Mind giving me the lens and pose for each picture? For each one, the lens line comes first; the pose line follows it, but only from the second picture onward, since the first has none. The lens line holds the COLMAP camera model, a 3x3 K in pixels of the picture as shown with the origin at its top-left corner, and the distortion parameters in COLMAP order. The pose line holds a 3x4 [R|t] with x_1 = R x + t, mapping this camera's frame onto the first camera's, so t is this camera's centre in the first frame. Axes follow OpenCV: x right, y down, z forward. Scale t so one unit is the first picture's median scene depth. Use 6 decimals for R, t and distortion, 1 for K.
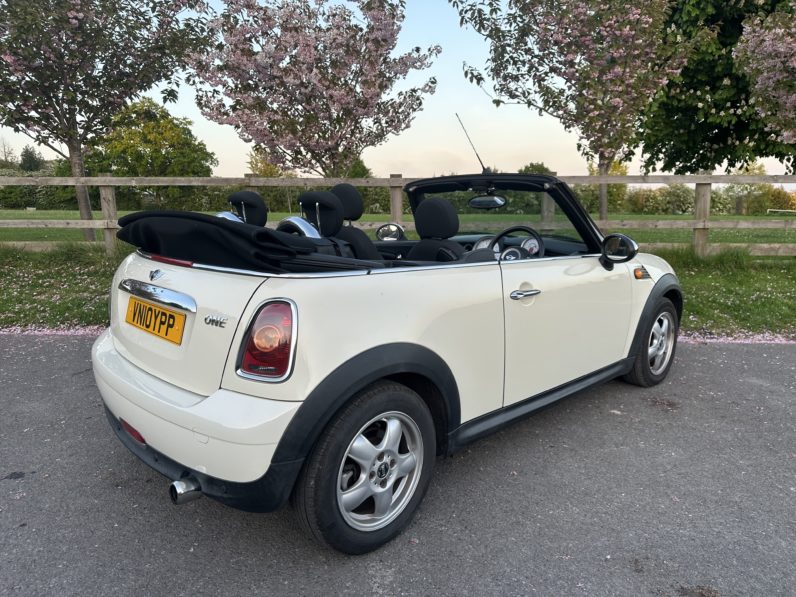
lens RADIAL K [[556.9, 0, 399.5], [0, 556.9, 301.4], [0, 0, 1]] dist [0.040906, -0.044482]
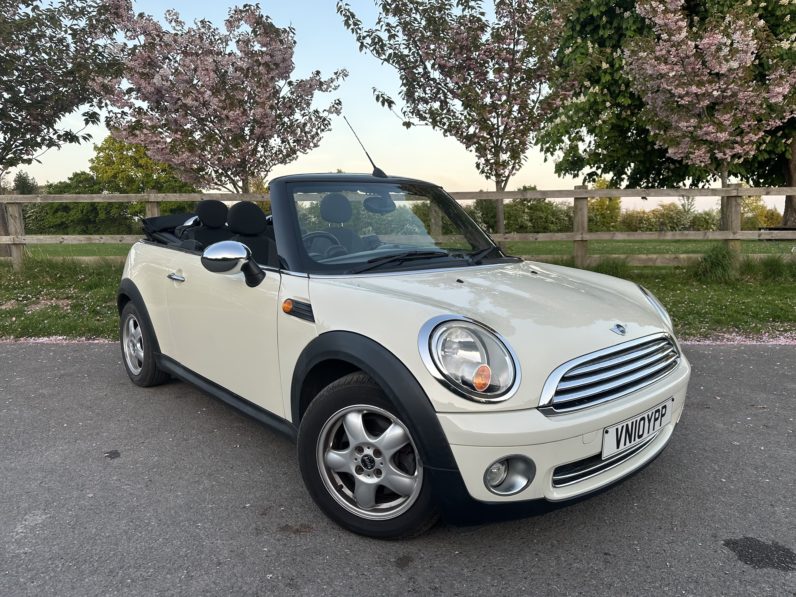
lens RADIAL K [[566.9, 0, 407.3], [0, 566.9, 301.9], [0, 0, 1]] dist [0.046803, -0.054714]
pose [[0.999951, -0.006577, 0.007362, 0.177336], [0.006888, 0.999048, -0.043088, 0.024343], [-0.007071, 0.043137, 0.999044, -0.047050]]
